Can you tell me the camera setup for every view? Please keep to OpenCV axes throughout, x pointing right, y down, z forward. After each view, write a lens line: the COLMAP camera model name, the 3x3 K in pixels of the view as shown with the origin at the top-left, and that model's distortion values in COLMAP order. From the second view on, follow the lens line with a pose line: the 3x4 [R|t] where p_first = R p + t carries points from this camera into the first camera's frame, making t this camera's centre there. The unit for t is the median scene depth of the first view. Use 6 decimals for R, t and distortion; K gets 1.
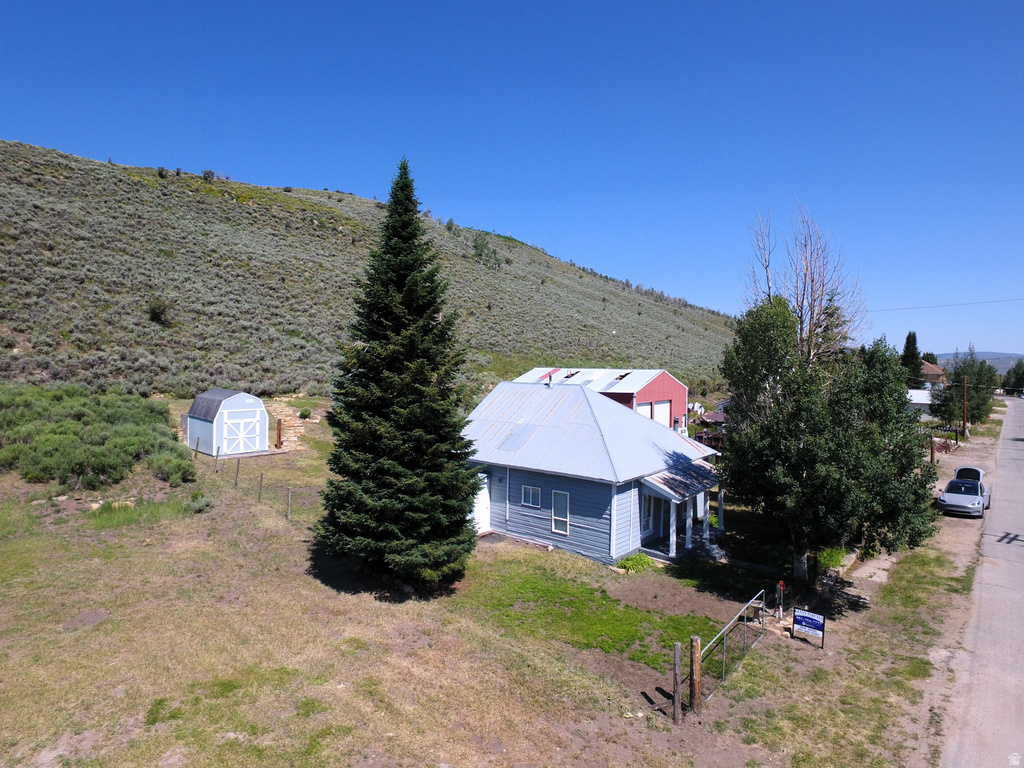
lens RADIAL K [[592.0, 0, 516.8], [0, 592.0, 364.0], [0, 0, 1]] dist [-0.018899, 0.013663]
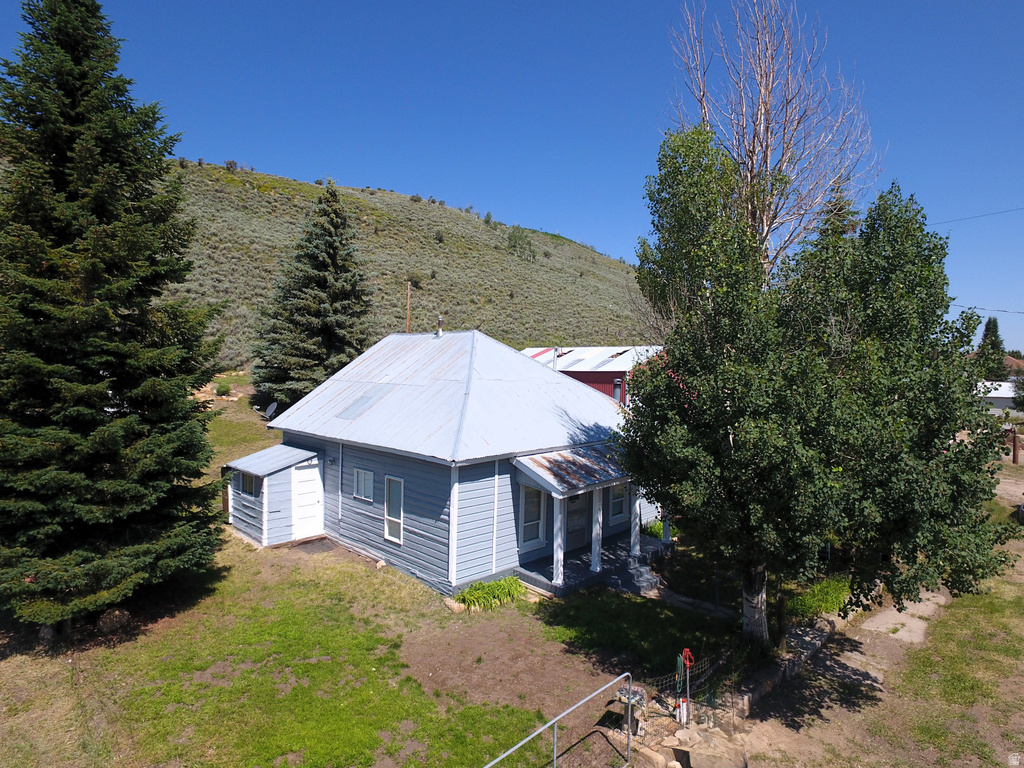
lens RADIAL K [[592.0, 0, 516.8], [0, 592.0, 364.0], [0, 0, 1]] dist [-0.018899, 0.013663]
pose [[0.995768, 0.000806, -0.091900, 0.271400], [-0.001147, 0.999993, -0.003661, 0.093615], [0.091896, 0.003750, 0.995762, 0.367302]]
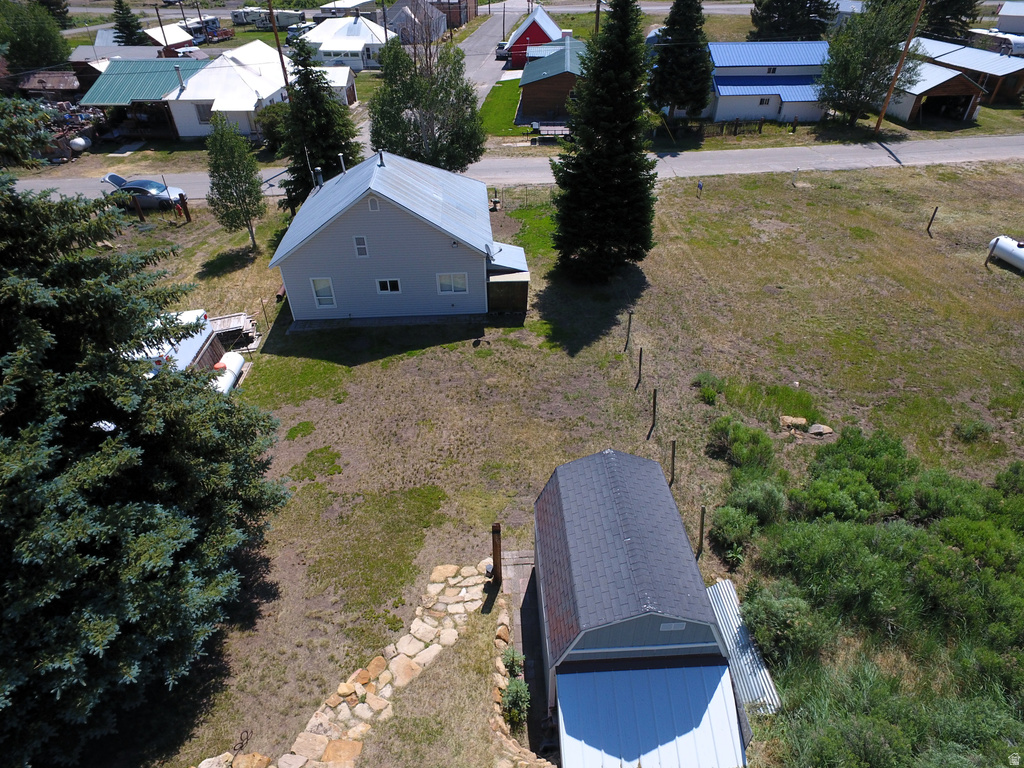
lens RADIAL K [[592.0, 0, 516.8], [0, 592.0, 364.0], [0, 0, 1]] dist [-0.018899, 0.013663]
pose [[-0.683511, -0.431900, 0.588451, -0.930182], [0.011843, 0.799496, 0.600555, -0.329730], [-0.729844, 0.417455, -0.541349, 1.821851]]
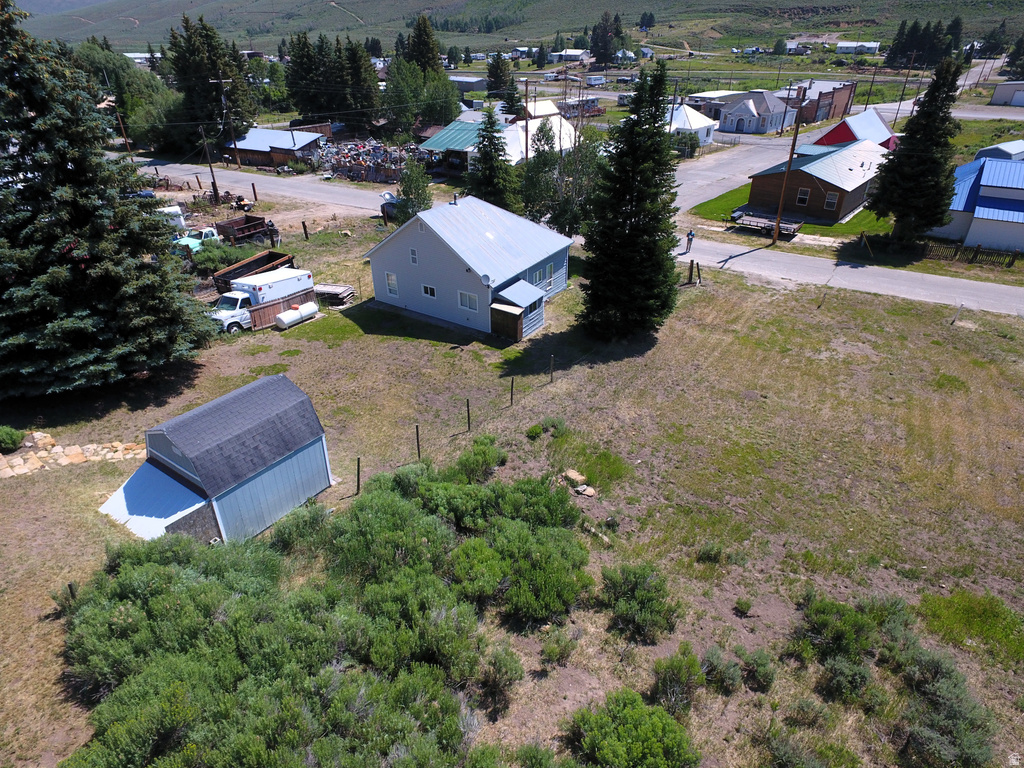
lens RADIAL K [[592.0, 0, 516.8], [0, 592.0, 364.0], [0, 0, 1]] dist [-0.018899, 0.013663]
pose [[-0.117132, -0.489402, 0.864156, -1.422575], [0.015574, 0.869134, 0.494332, -0.339780], [-0.992994, 0.071360, -0.094181, 1.257765]]
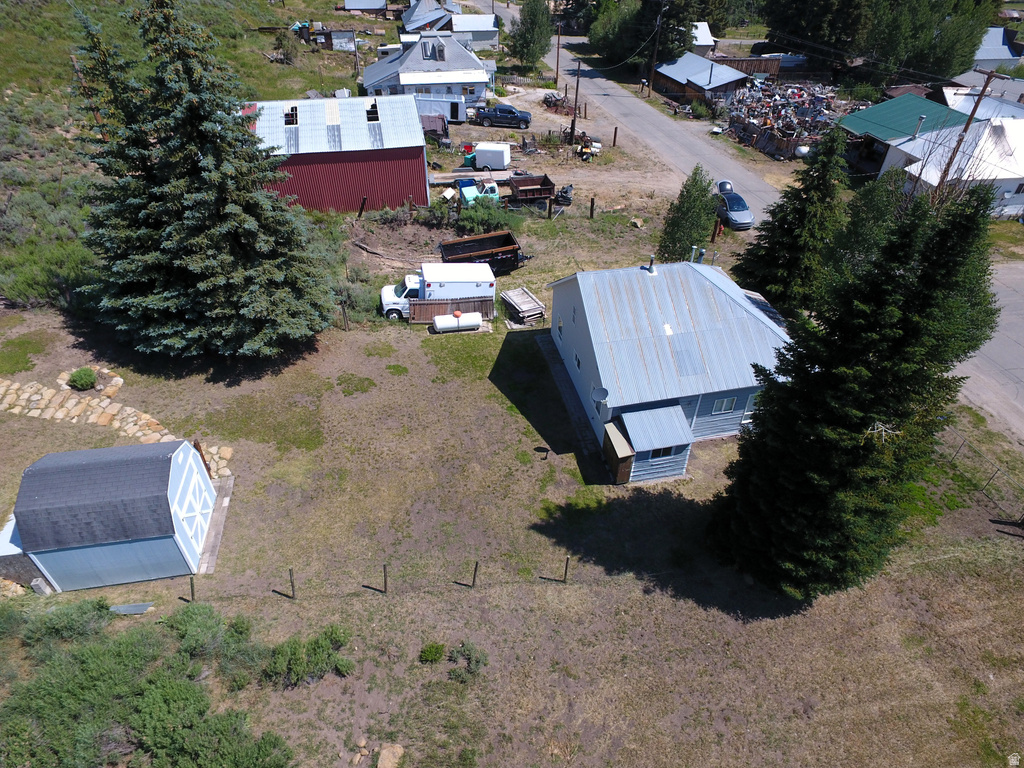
lens RADIAL K [[593.5, 0, 512.1], [0, 593.5, 364.0], [0, 0, 1]] dist [-0.000723, 0.000271]
pose [[0.624423, -0.475230, 0.619882, -0.847747], [0.003916, 0.795509, 0.605929, -0.483933], [-0.781077, -0.375928, 0.498595, 0.831280]]
